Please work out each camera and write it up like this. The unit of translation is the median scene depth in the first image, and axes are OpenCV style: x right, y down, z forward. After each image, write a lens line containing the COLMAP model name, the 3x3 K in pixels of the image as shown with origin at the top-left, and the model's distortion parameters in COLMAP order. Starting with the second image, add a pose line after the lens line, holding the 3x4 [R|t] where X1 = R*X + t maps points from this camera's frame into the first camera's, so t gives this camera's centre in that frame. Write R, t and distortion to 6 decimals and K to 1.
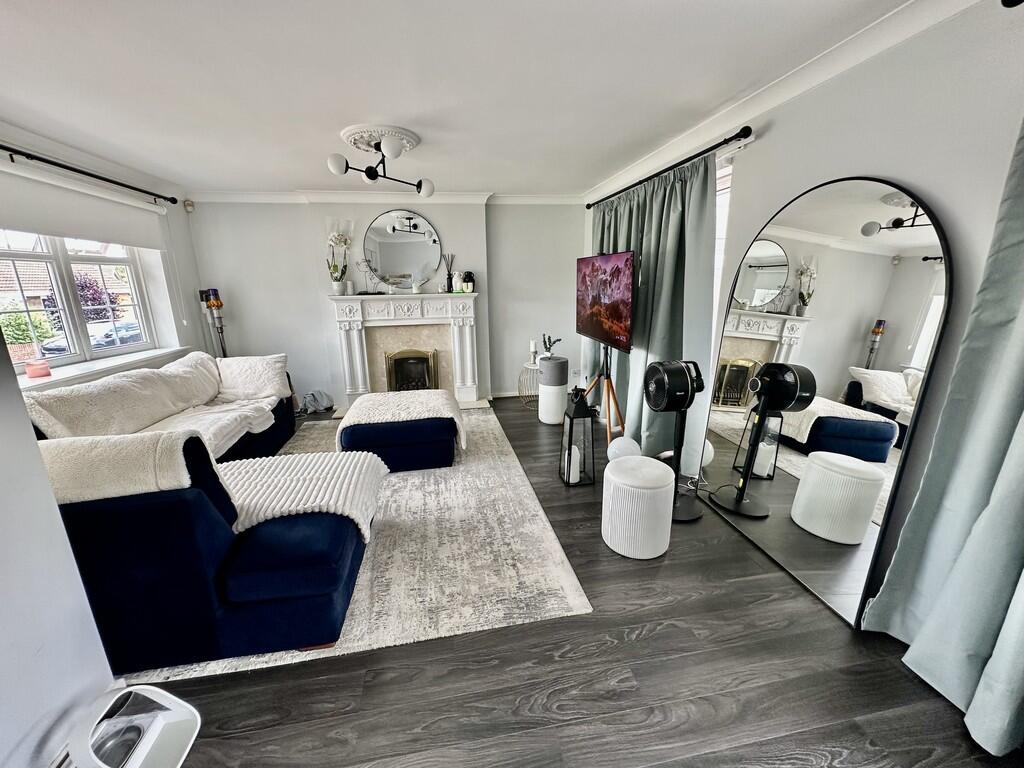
lens RADIAL K [[407.8, 0, 510.6], [0, 407.8, 382.6], [0, 0, 1]] dist [0.000846, 0.000118]
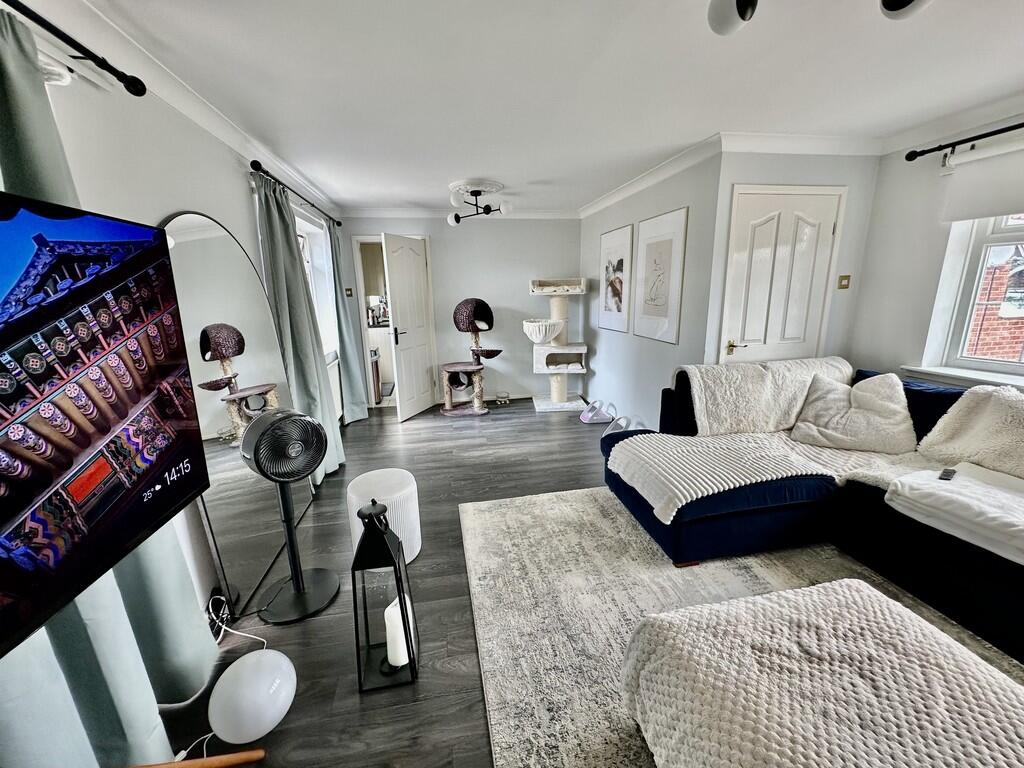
lens RADIAL K [[409.0, 0, 510.6], [0, 409.0, 382.0], [0, 0, 1]] dist [-0.000271, 0.000120]
pose [[-0.999213, 0.039289, 0.005396, -0.011389], [0.037516, 0.892321, 0.449841, -0.267630], [0.012859, 0.449689, -0.893093, 1.057496]]
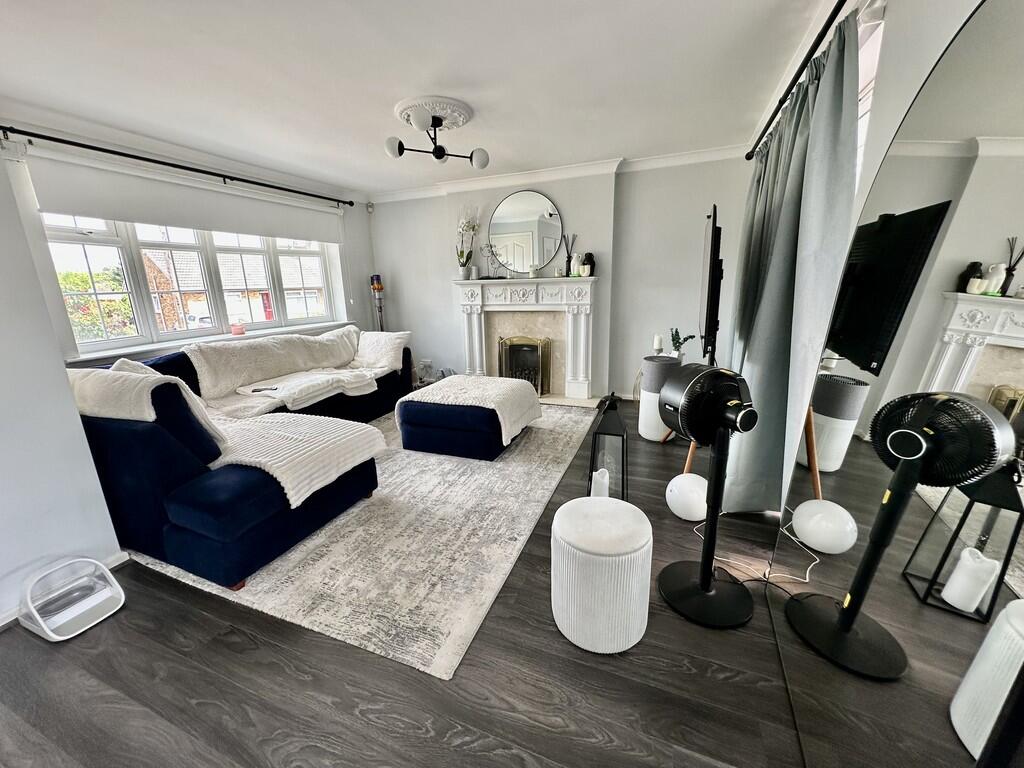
lens RADIAL K [[409.0, 0, 510.6], [0, 409.0, 382.0], [0, 0, 1]] dist [-0.000271, 0.000120]
pose [[0.848054, 0.123444, -0.515332, 0.300638], [-0.115944, 0.992150, 0.046859, -0.019045], [0.517071, 0.020010, 0.855709, 0.191379]]
